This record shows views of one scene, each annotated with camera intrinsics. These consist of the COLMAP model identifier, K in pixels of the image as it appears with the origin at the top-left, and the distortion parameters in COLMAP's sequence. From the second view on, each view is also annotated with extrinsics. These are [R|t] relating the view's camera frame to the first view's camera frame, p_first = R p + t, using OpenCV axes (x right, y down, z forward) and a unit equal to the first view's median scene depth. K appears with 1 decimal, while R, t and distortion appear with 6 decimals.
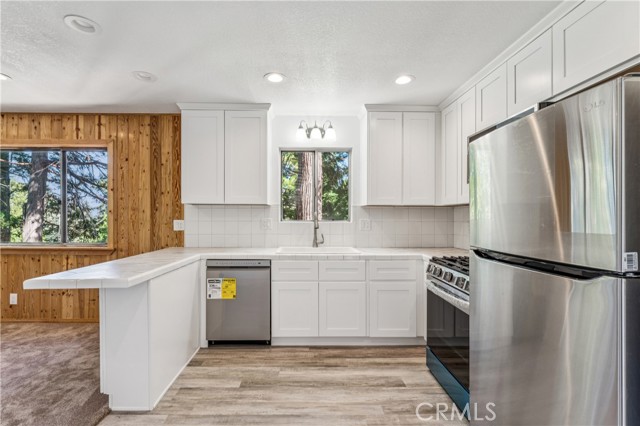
lens RADIAL K [[296.4, 0, 298.9], [0, 296.4, 217.1], [0, 0, 1]] dist [-0.002684, 0.000161]
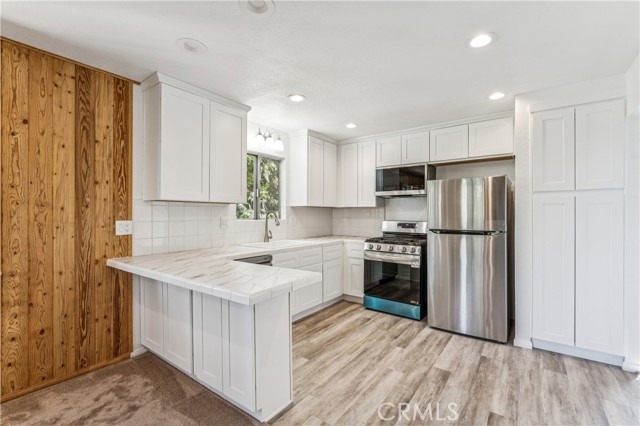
lens RADIAL K [[296.4, 0, 316.9], [0, 296.4, 214.2], [0, 0, 1]] dist [-0.002684, 0.000161]
pose [[0.592109, -0.003179, 0.805851, -0.738884], [0.003349, 0.999993, 0.001484, -0.005930], [-0.805851, 0.001820, 0.592116, 0.177097]]
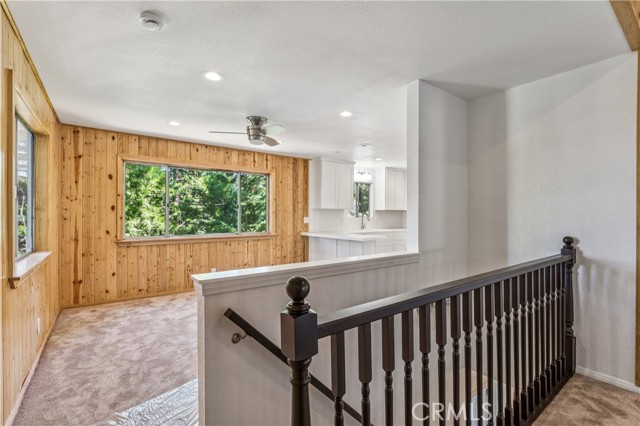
lens RADIAL K [[296.4, 0, 307.4], [0, 296.4, 215.5], [0, 0, 1]] dist [-0.002684, 0.000161]
pose [[0.808879, -0.006031, 0.587945, -1.509804], [0.004706, 0.999982, 0.003784, -0.007942], [-0.587957, -0.000294, 0.808892, -0.483445]]
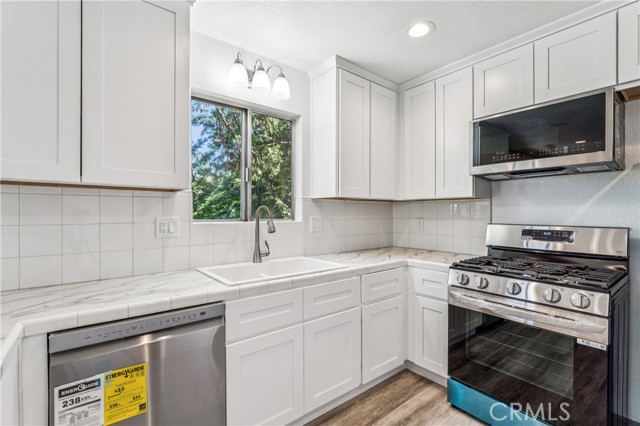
lens RADIAL K [[296.4, 0, 318.2], [0, 296.4, 213.3], [0, 0, 1]] dist [-0.002684, 0.000161]
pose [[0.775519, -0.002335, 0.631320, -0.238808], [0.005038, 0.999984, -0.002490, 0.000641], [-0.631305, 0.005112, 0.775518, 0.435955]]
